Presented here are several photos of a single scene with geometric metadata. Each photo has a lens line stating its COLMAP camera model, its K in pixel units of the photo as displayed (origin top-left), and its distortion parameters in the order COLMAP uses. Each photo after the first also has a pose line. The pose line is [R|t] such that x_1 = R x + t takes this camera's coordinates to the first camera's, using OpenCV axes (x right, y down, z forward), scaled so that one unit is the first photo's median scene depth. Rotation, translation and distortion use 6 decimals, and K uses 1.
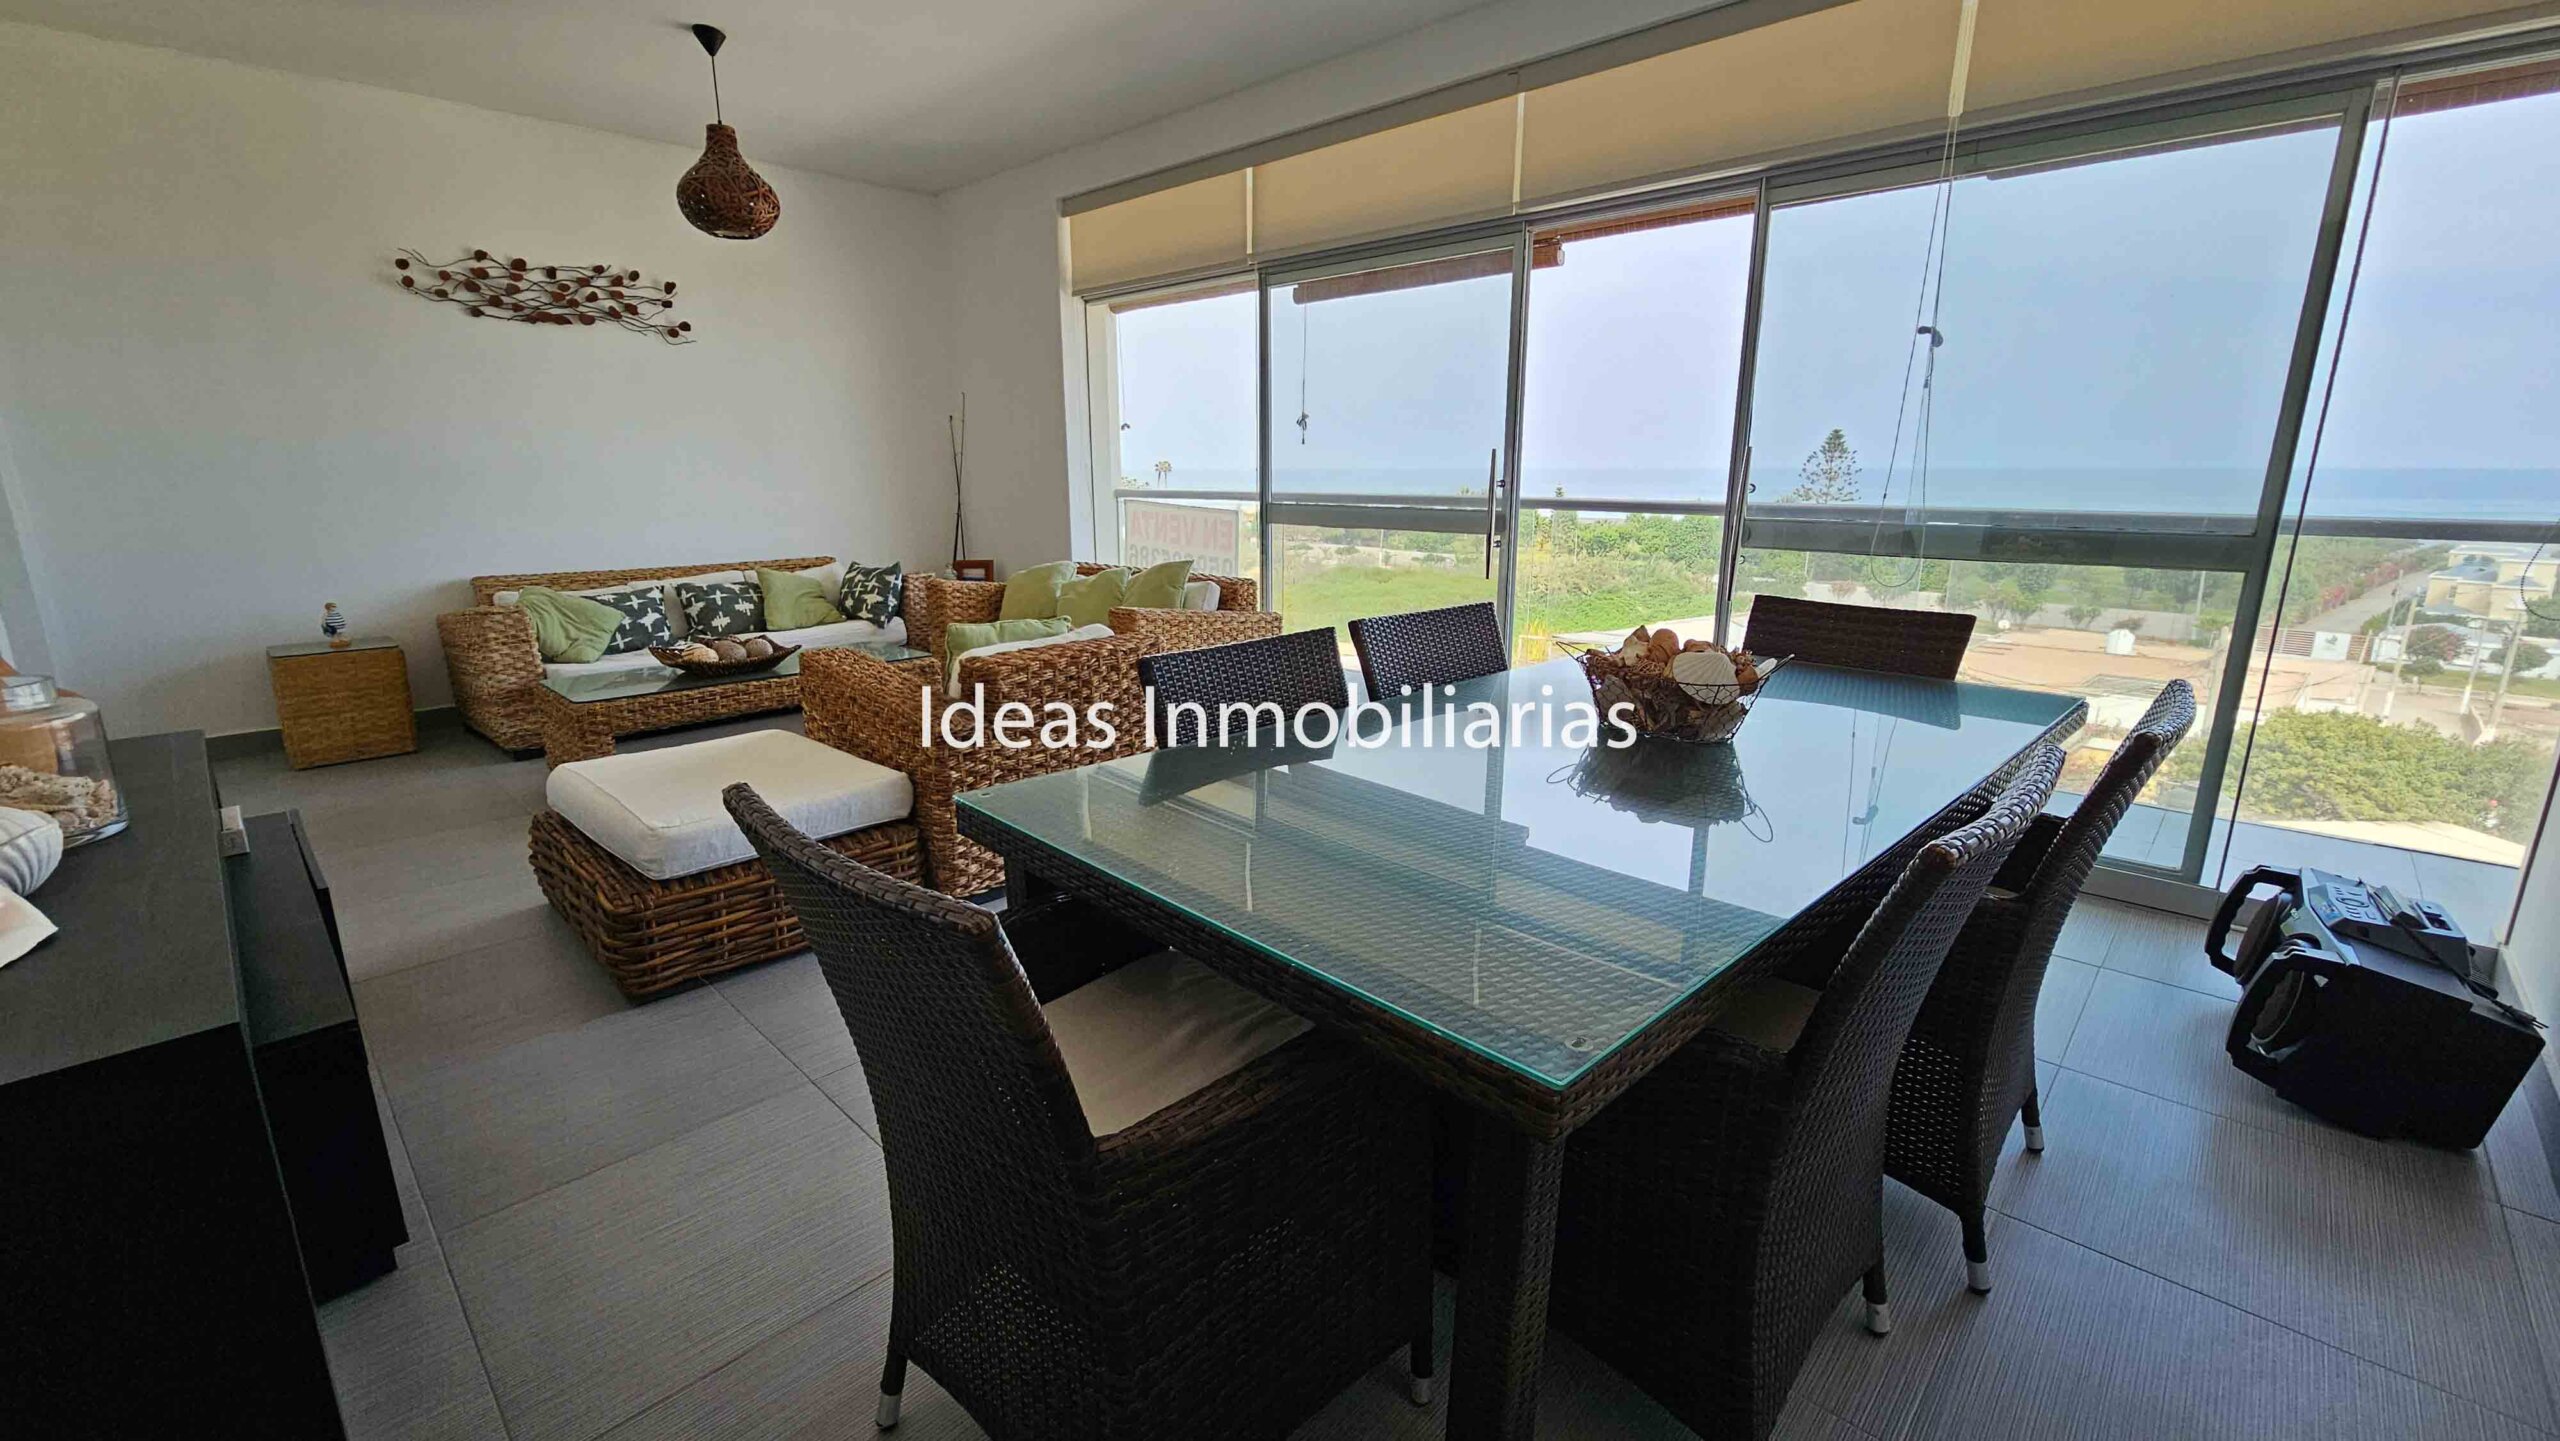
lens RADIAL K [[1049.5, 0, 1281.2], [0, 1049.5, 719.0], [0, 0, 1]] dist [0.001654, -0.000370]
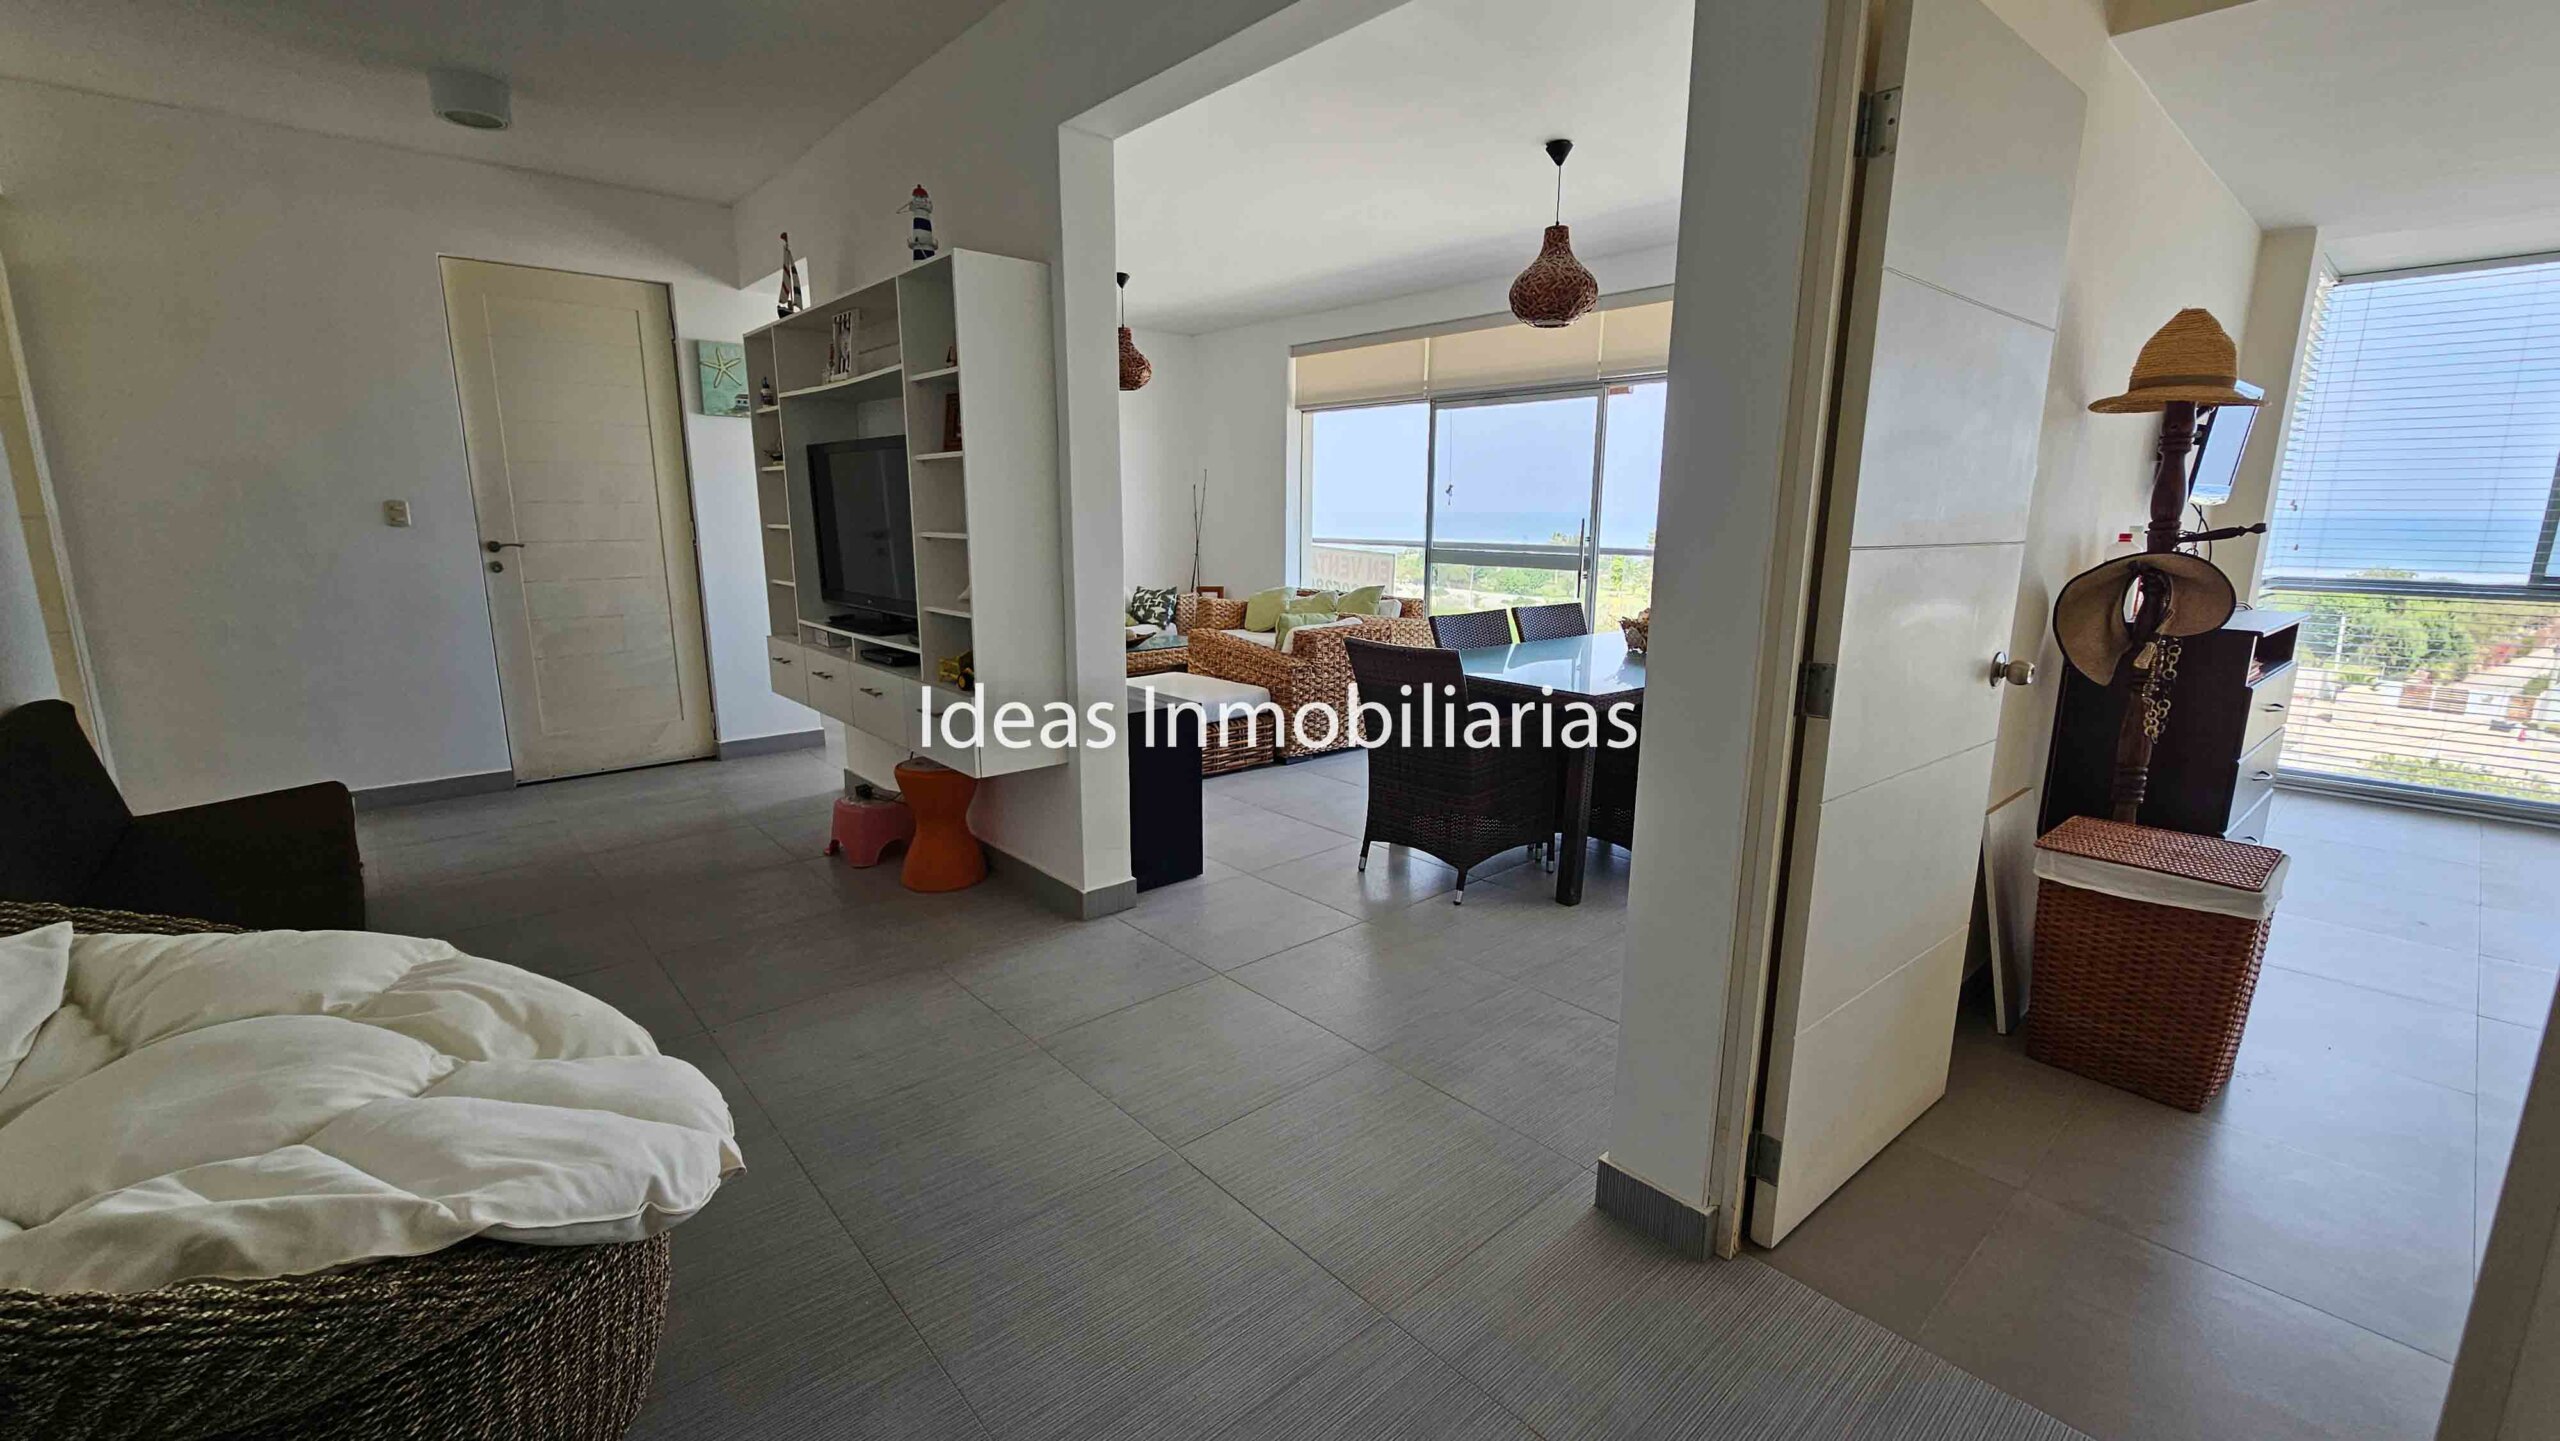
lens RADIAL K [[1049.5, 0, 1273.1], [0, 1049.5, 720.1], [0, 0, 1]] dist [0.001654, -0.000370]
pose [[0.996017, 0.022887, -0.086180, -0.102678], [-0.026050, 0.999021, -0.035763, 0.100479], [0.085278, 0.037866, 0.995637, -0.517128]]
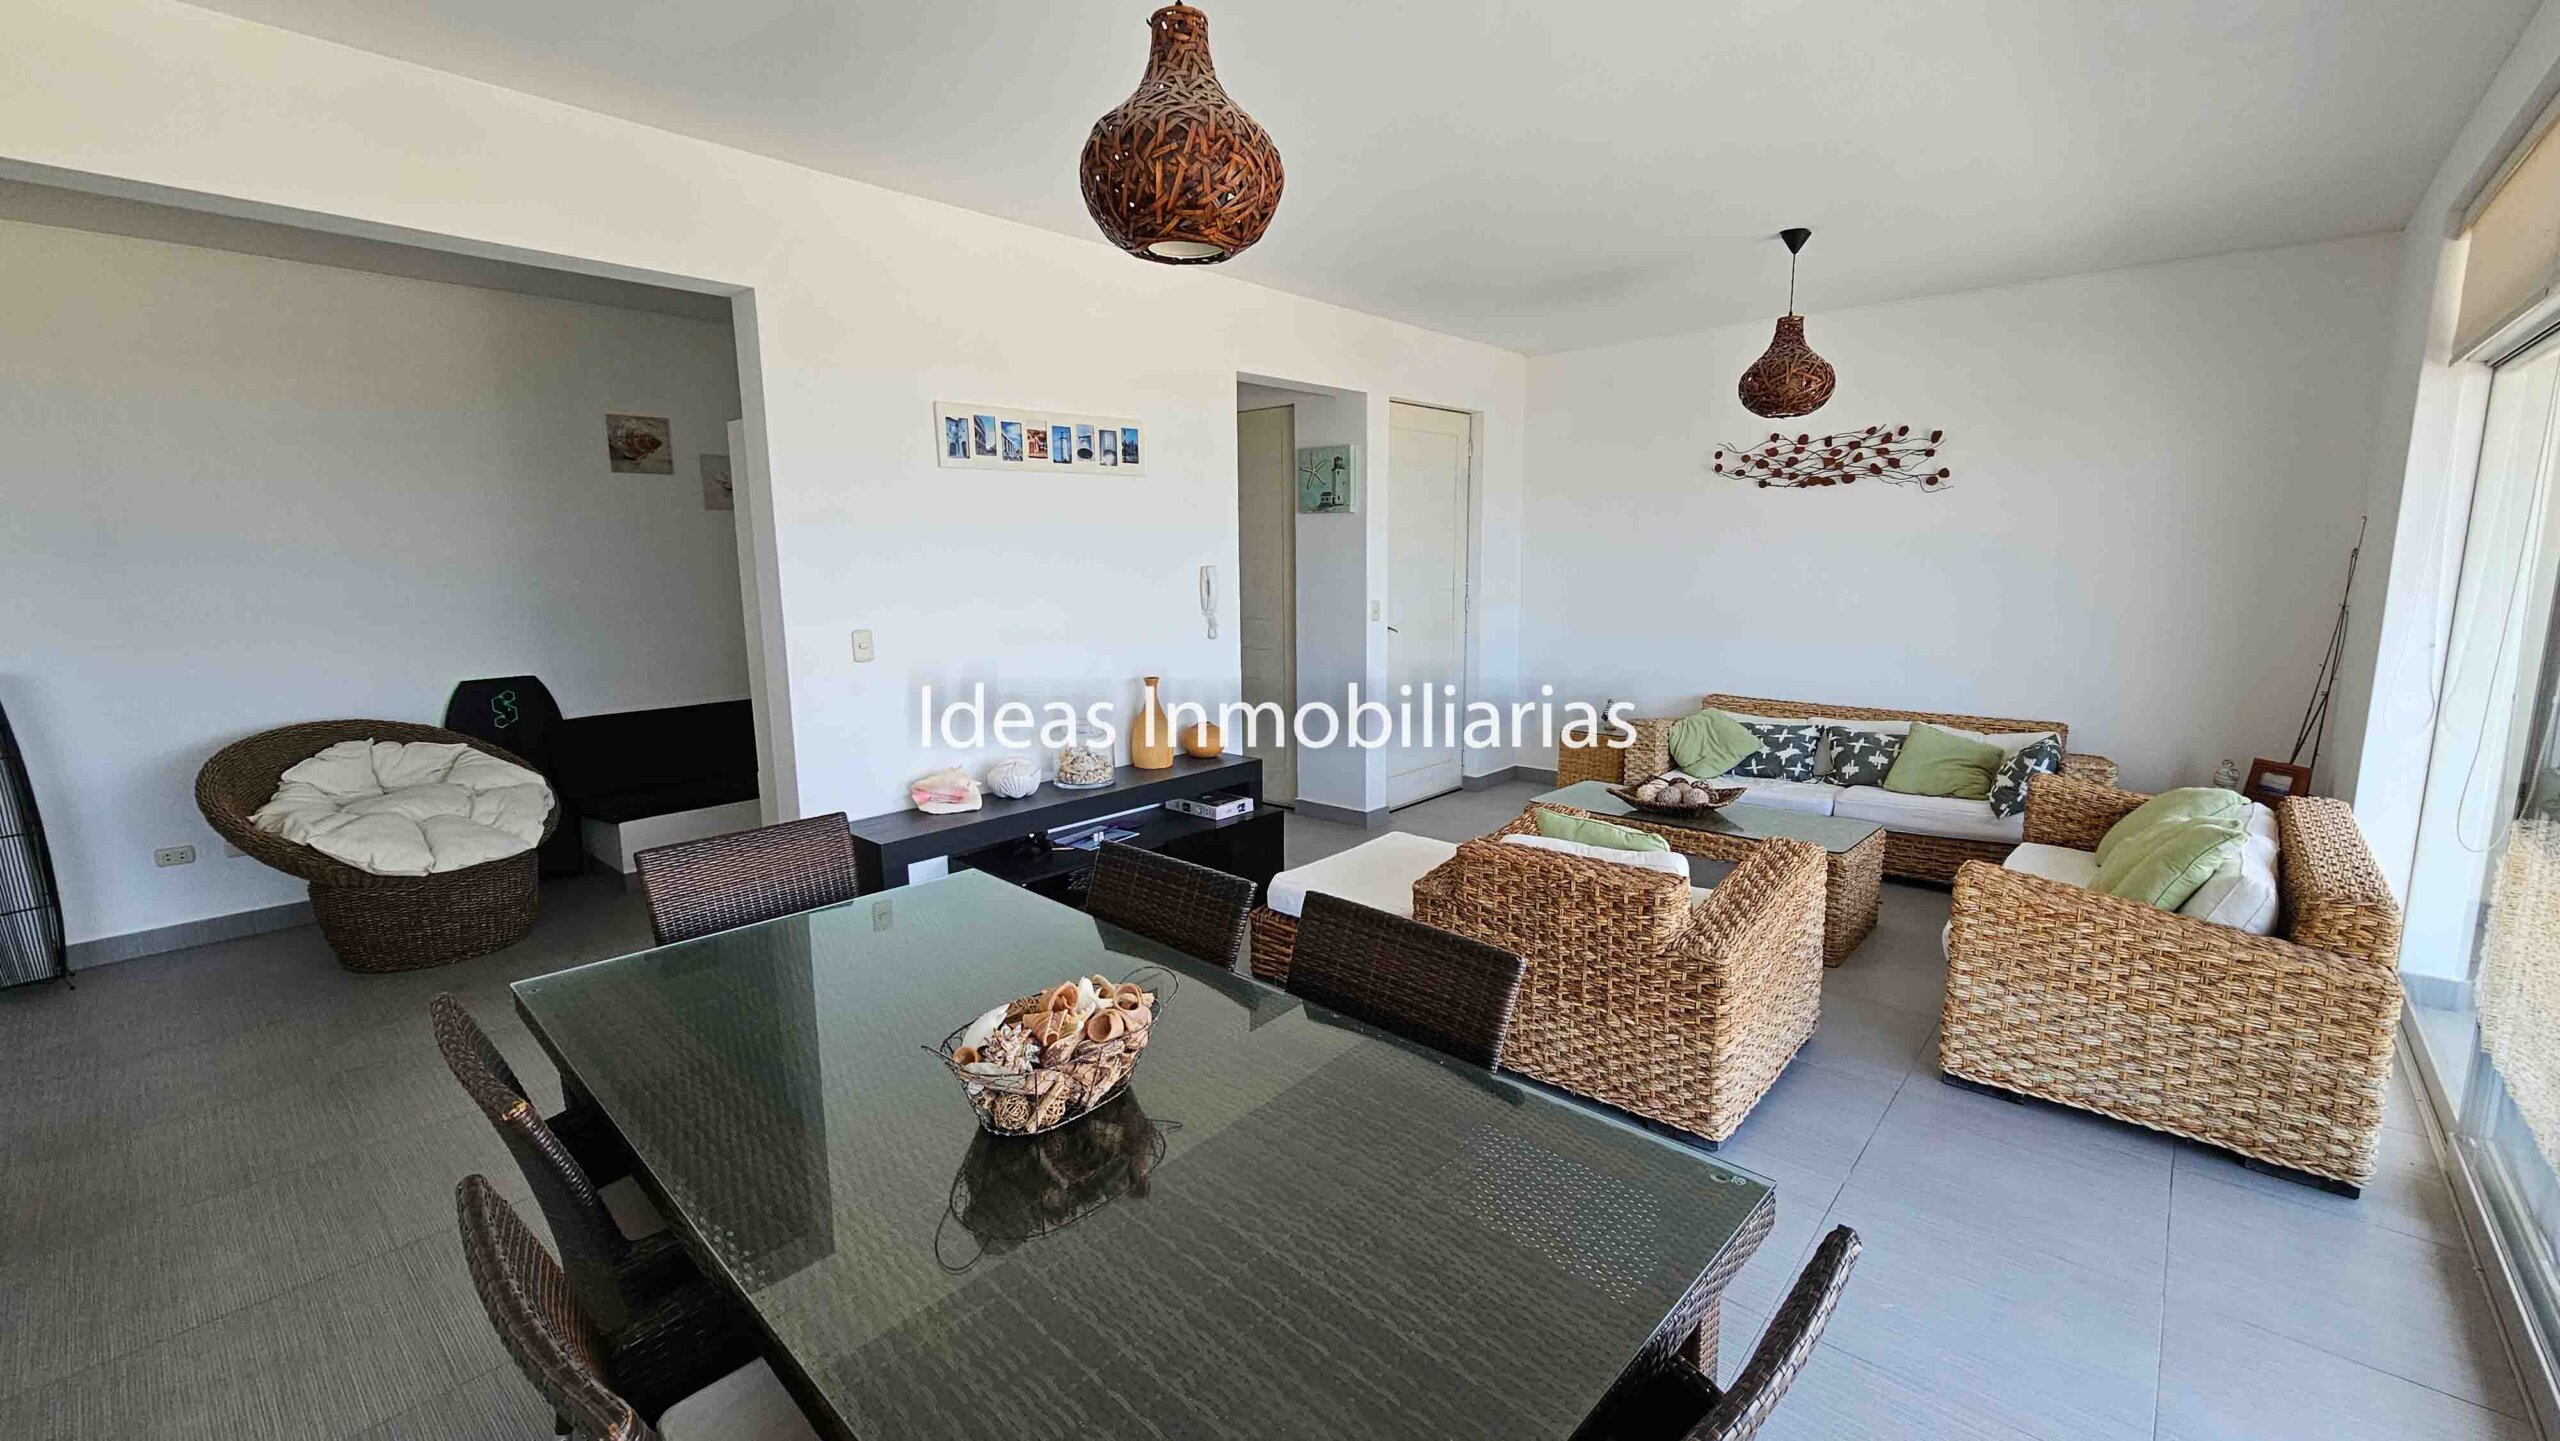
lens RADIAL K [[1049.5, 0, 1273.2], [0, 1049.5, 724.1], [0, 0, 1]] dist [0.001654, -0.000370]
pose [[0.039902, 0.165848, -0.985344, 0.437697], [-0.225642, 0.962152, 0.152807, -0.169642], [0.973393, 0.216237, 0.075814, 0.398161]]
